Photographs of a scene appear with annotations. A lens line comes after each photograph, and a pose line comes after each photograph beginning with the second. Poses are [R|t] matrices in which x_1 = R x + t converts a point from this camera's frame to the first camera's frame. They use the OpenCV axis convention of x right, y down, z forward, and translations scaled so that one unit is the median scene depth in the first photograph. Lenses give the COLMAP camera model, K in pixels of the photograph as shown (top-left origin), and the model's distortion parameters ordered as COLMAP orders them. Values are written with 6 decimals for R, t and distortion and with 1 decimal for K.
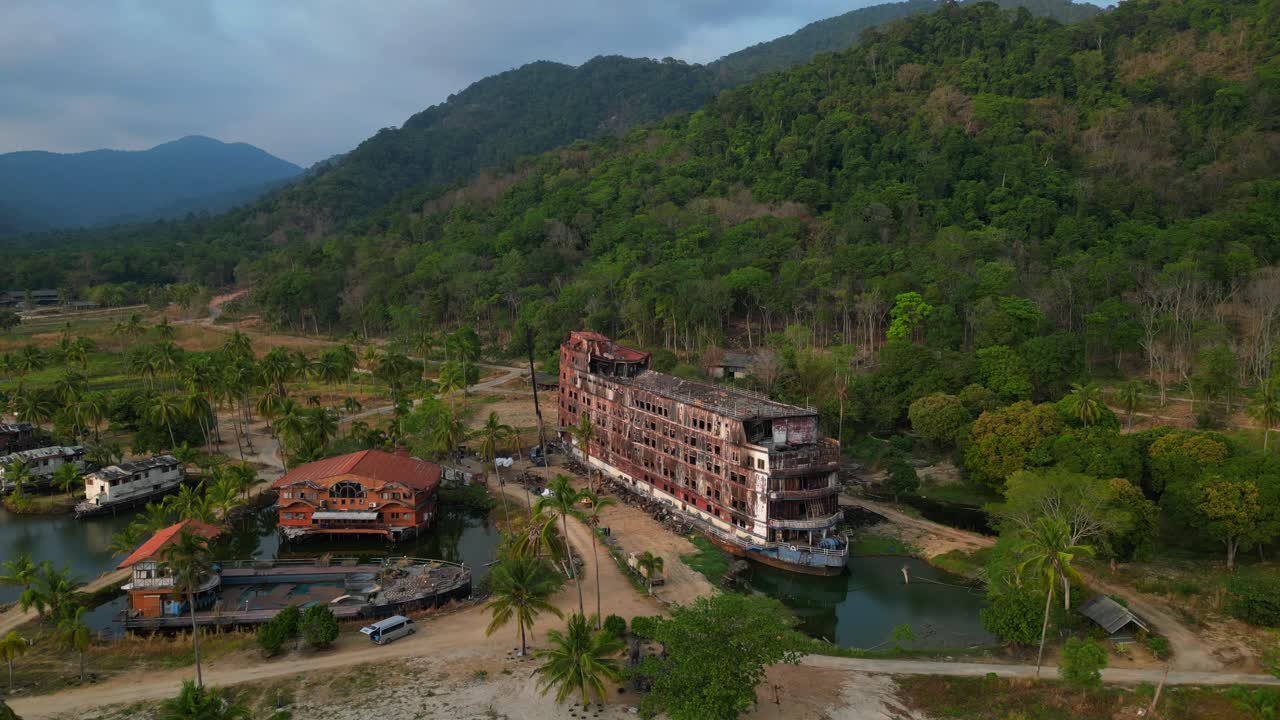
lens RADIAL K [[938.1, 0, 640.0], [0, 938.1, 360.0], [0, 0, 1]] dist [0.064337, -0.062778]
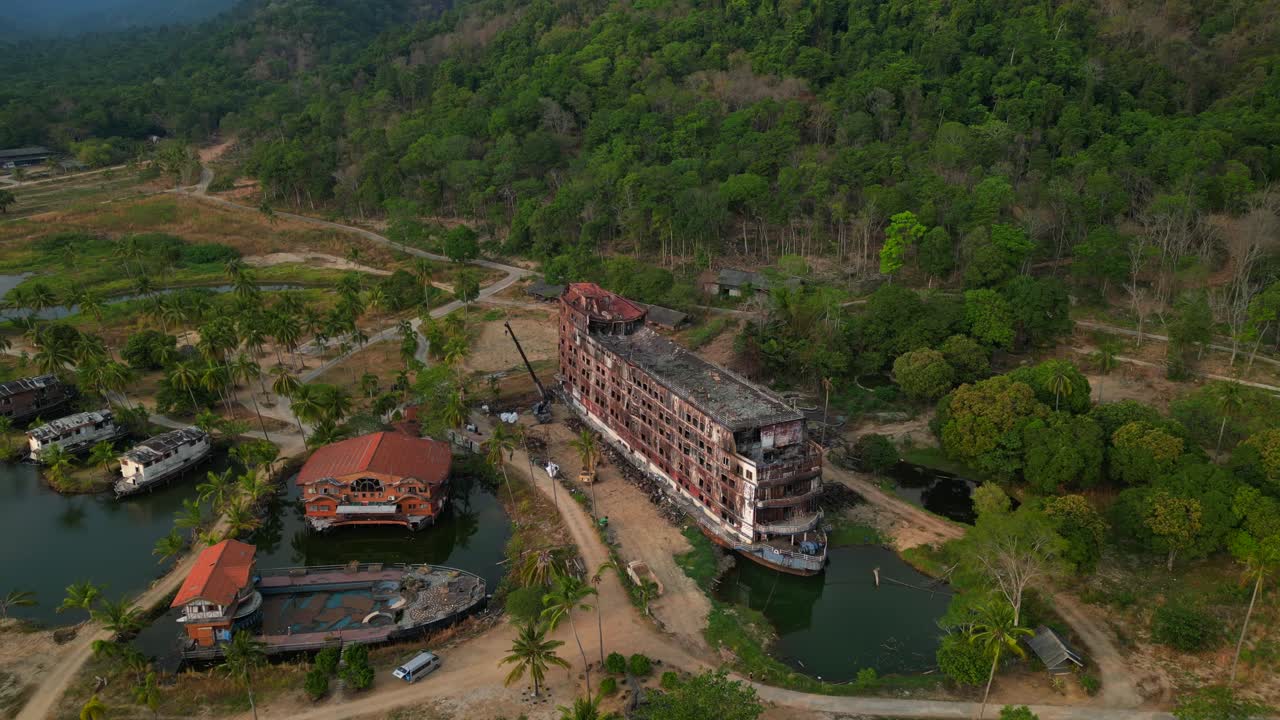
lens RADIAL K [[938.1, 0, 640.0], [0, 938.1, 360.0], [0, 0, 1]] dist [0.064337, -0.062778]
pose [[0.999991, -0.003396, 0.002532, 0.000618], [0.002796, 0.978172, 0.207780, -0.188793], [-0.003182, -0.207771, 0.978172, -0.024057]]
